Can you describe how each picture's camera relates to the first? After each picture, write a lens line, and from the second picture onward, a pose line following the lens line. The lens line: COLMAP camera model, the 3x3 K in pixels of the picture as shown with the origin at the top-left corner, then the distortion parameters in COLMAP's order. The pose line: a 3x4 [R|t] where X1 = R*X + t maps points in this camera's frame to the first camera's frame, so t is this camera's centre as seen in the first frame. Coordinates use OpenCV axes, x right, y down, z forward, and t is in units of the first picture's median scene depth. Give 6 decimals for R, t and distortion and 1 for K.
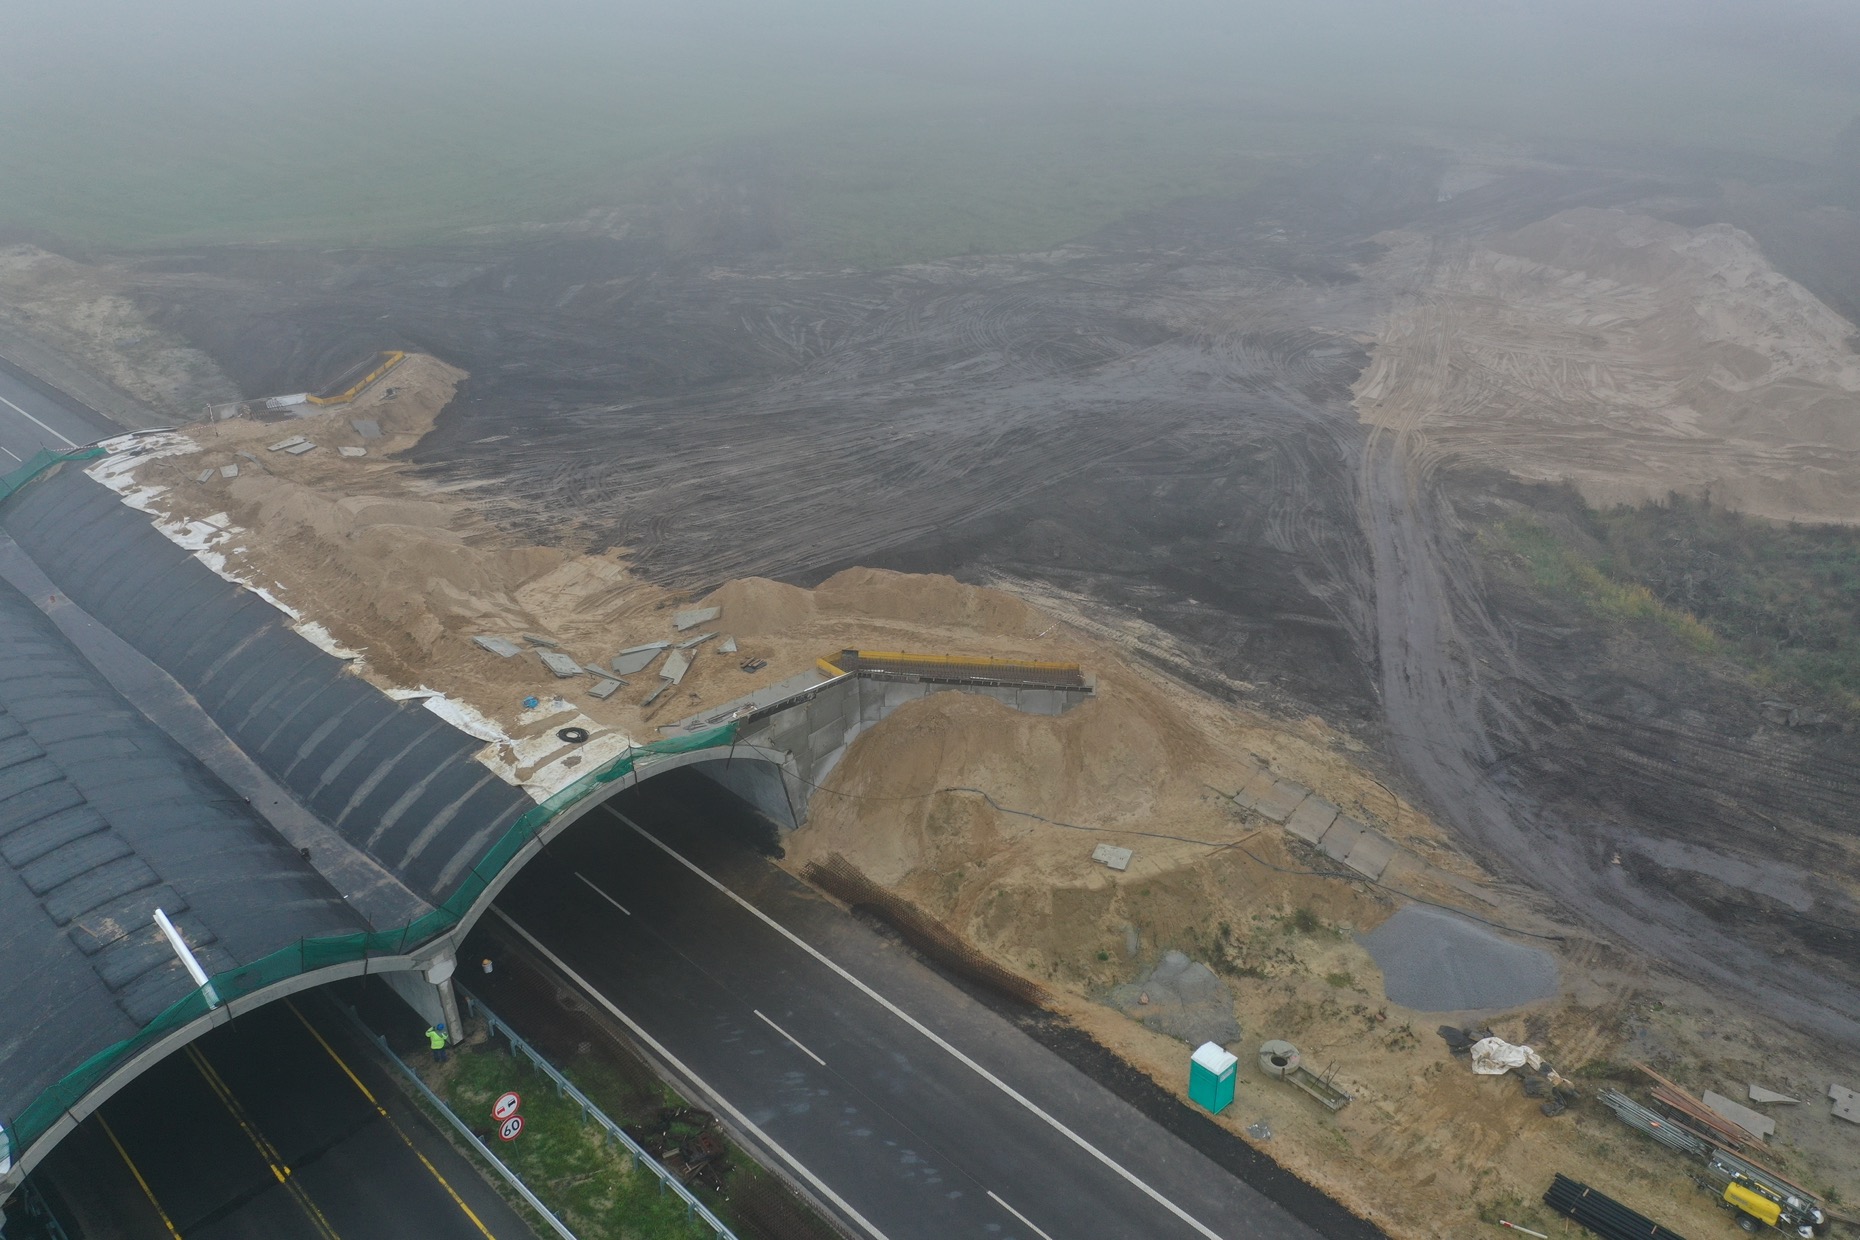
lens RADIAL K [[1470.9, 0, 930.0], [0, 1470.9, 620.0], [0, 0, 1]] dist [-0.007633, -0.001981]
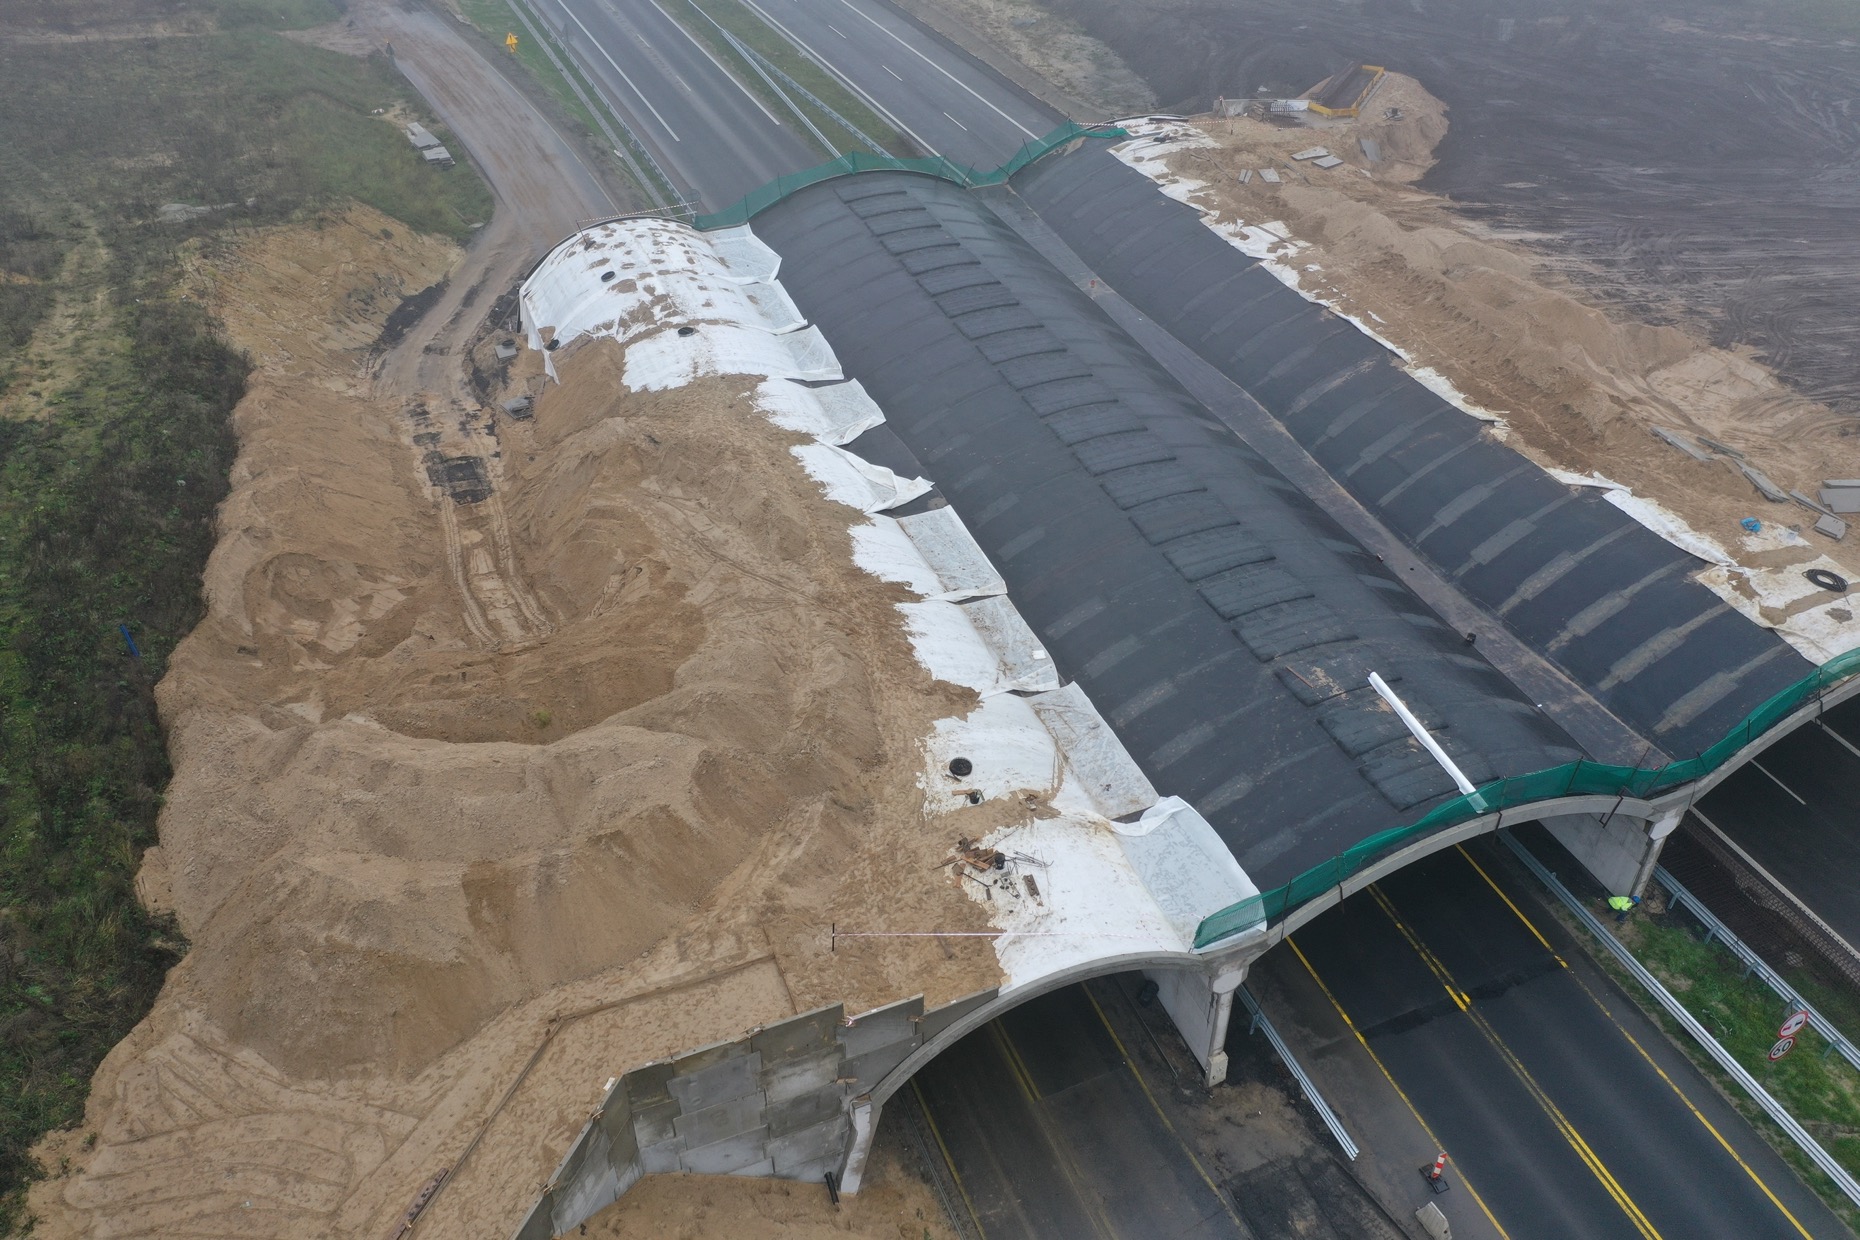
lens RADIAL K [[1467.3, 0, 930.0], [0, 1467.3, 620.0], [0, 0, 1]] dist [-0.004434, -0.002640]
pose [[0.910412, 0.255711, -0.325211, -0.372156], [-0.202238, 0.960855, 0.189360, 0.041004], [0.360902, -0.106626, 0.926488, 0.068538]]
